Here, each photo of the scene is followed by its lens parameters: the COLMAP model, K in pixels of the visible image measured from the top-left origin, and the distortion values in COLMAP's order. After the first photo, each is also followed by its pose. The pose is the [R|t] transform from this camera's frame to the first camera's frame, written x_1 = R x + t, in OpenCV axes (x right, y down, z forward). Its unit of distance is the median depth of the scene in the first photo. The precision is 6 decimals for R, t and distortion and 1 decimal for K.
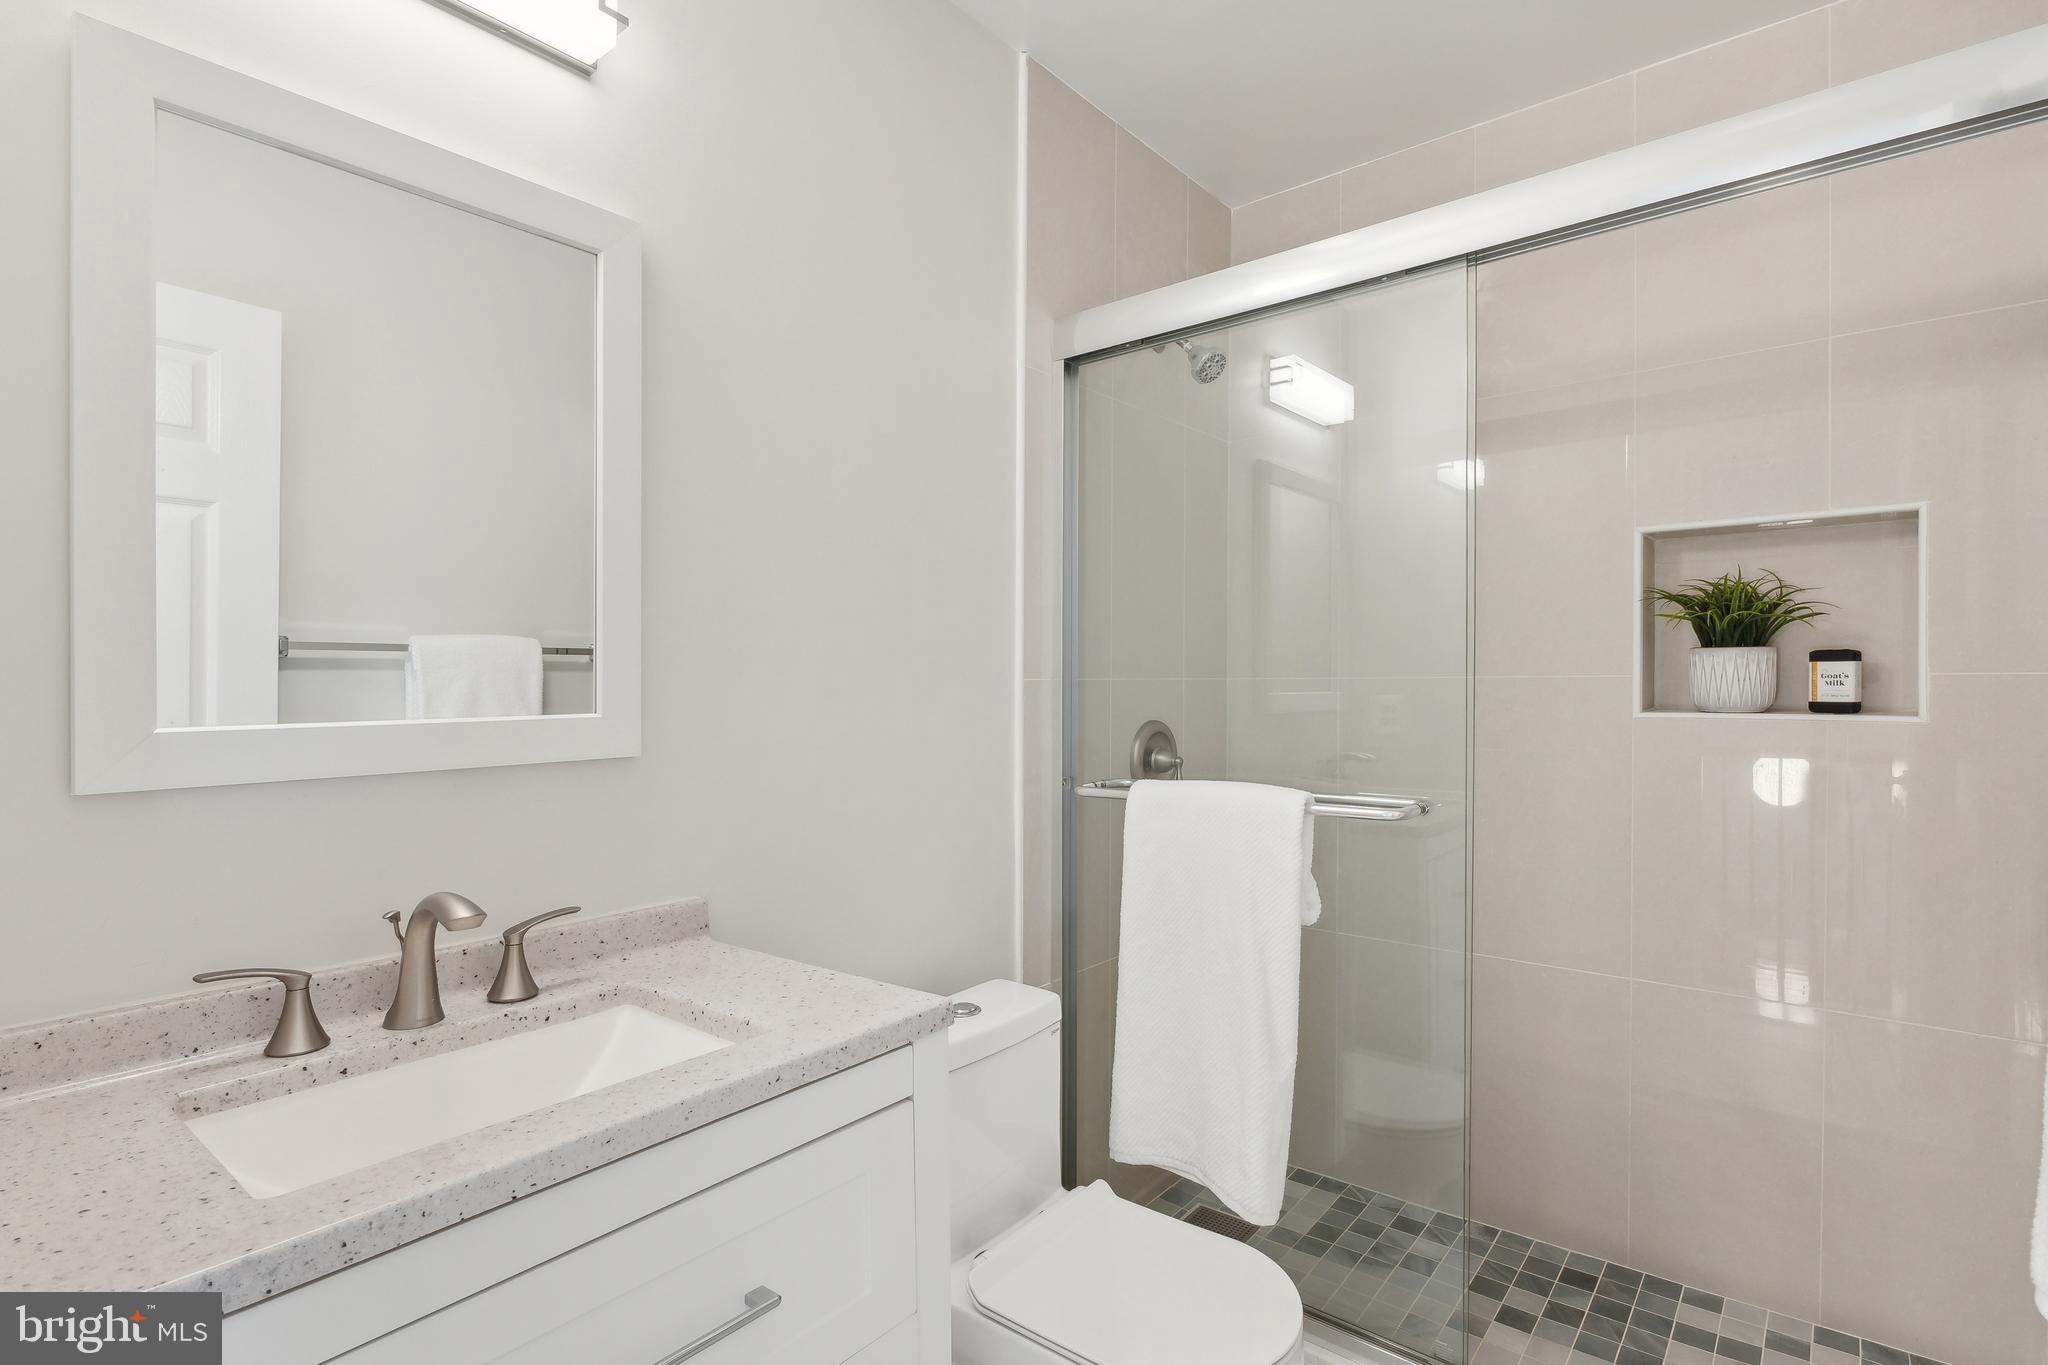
lens RADIAL K [[996.7, 0, 1024.0], [0, 996.7, 682.5], [0, 0, 1]] dist [-0.000389, -0.000123]
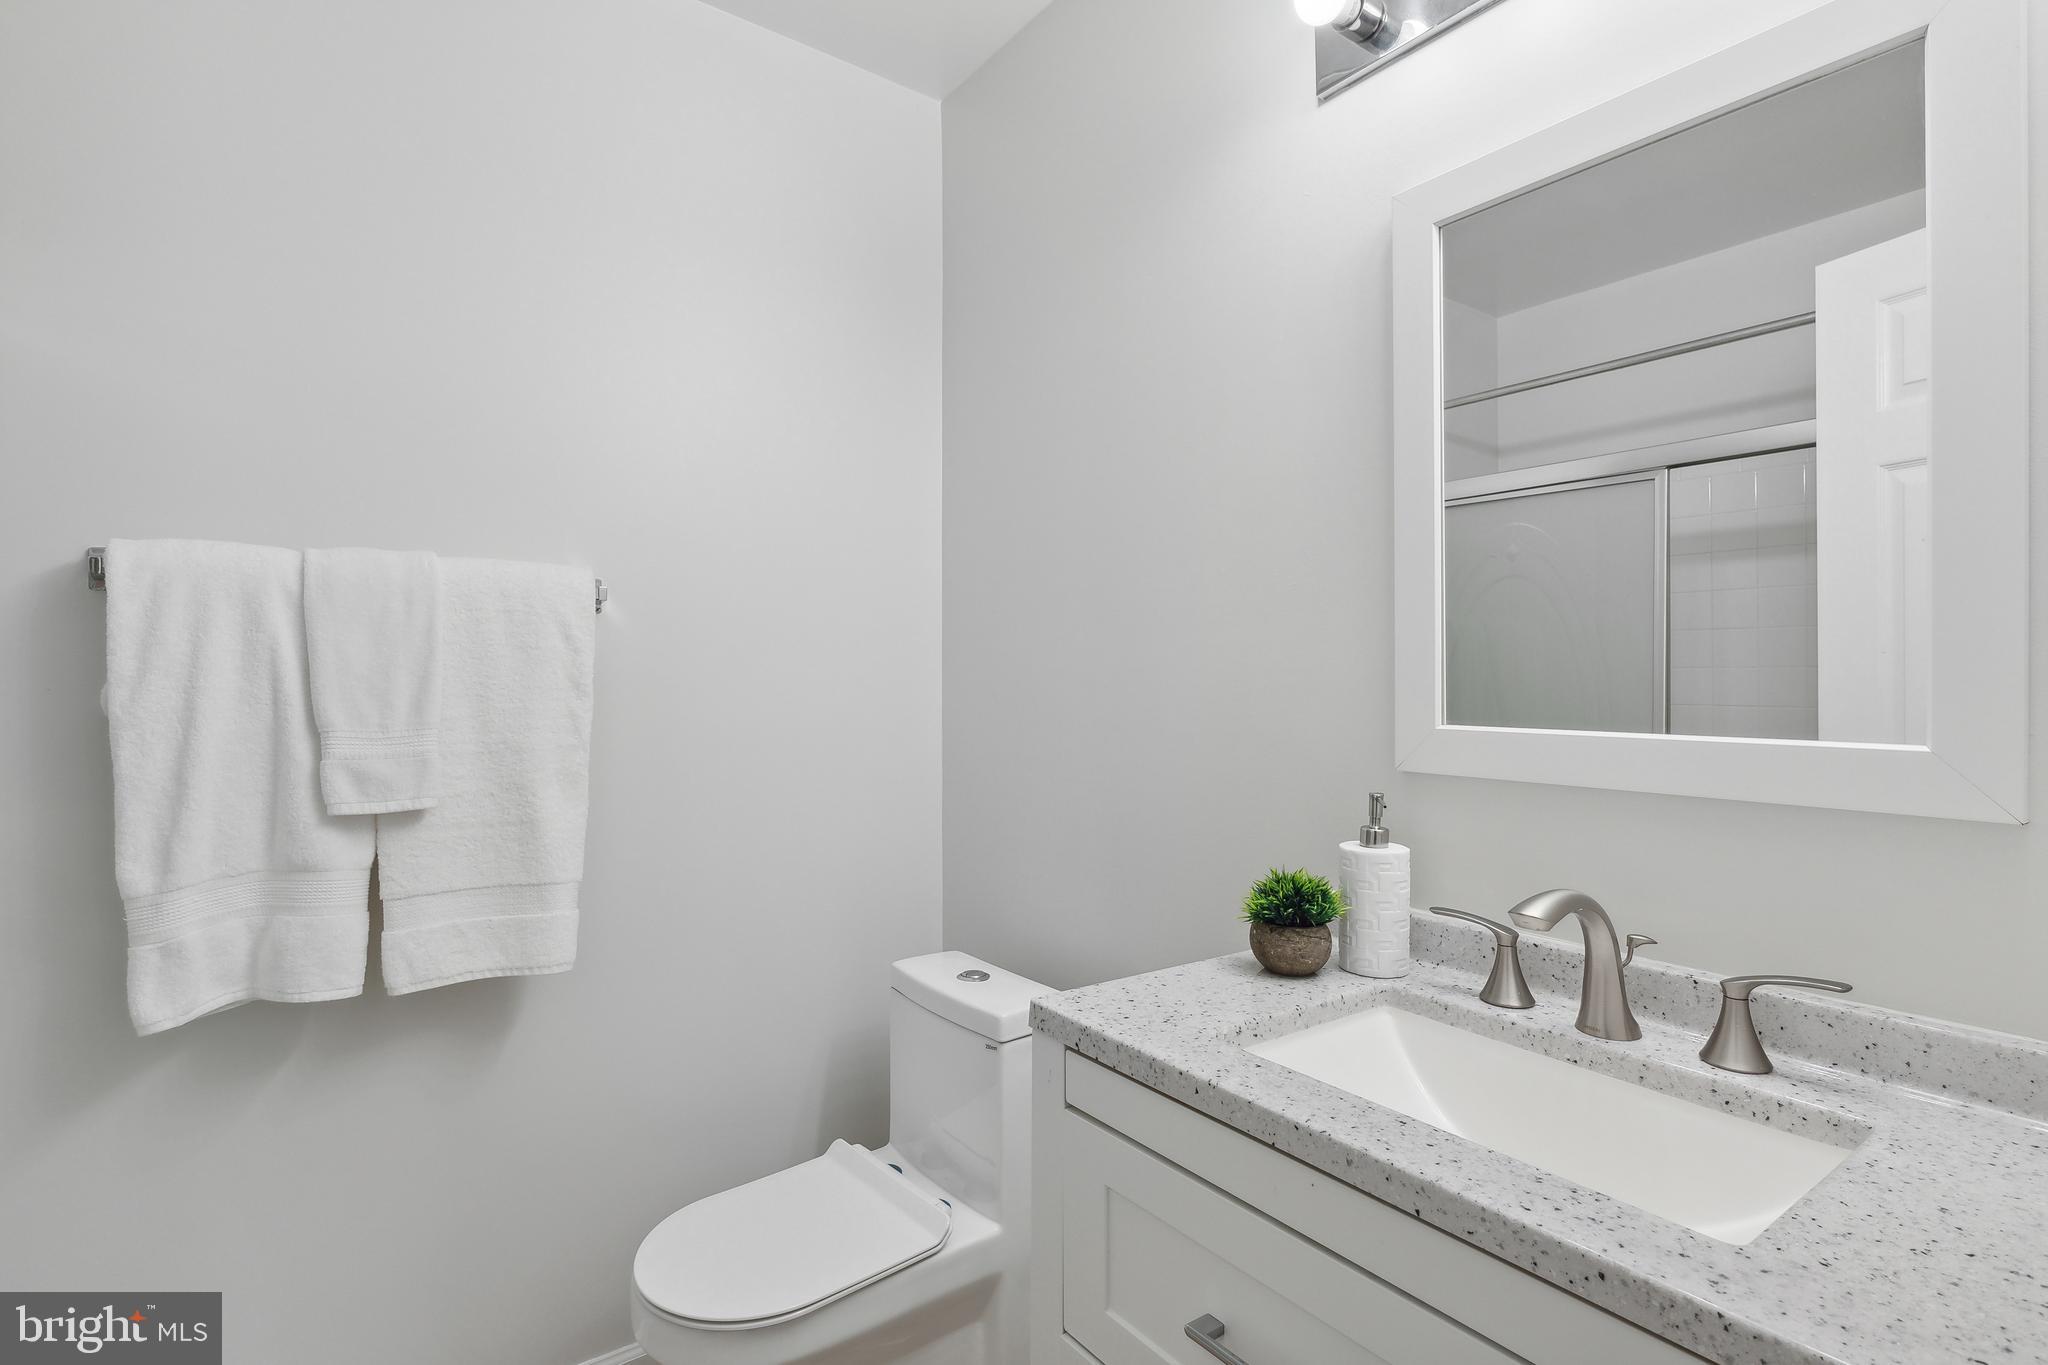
lens RADIAL K [[976.8, 0, 1024.0], [0, 976.8, 682.5], [0, 0, 1]] dist [-0.002574, -0.000482]
pose [[-0.254833, -0.008750, -0.966945, 0.370602], [-0.020066, 0.999792, -0.003759, 0.042439], [0.966777, 0.018445, -0.254956, 0.706682]]
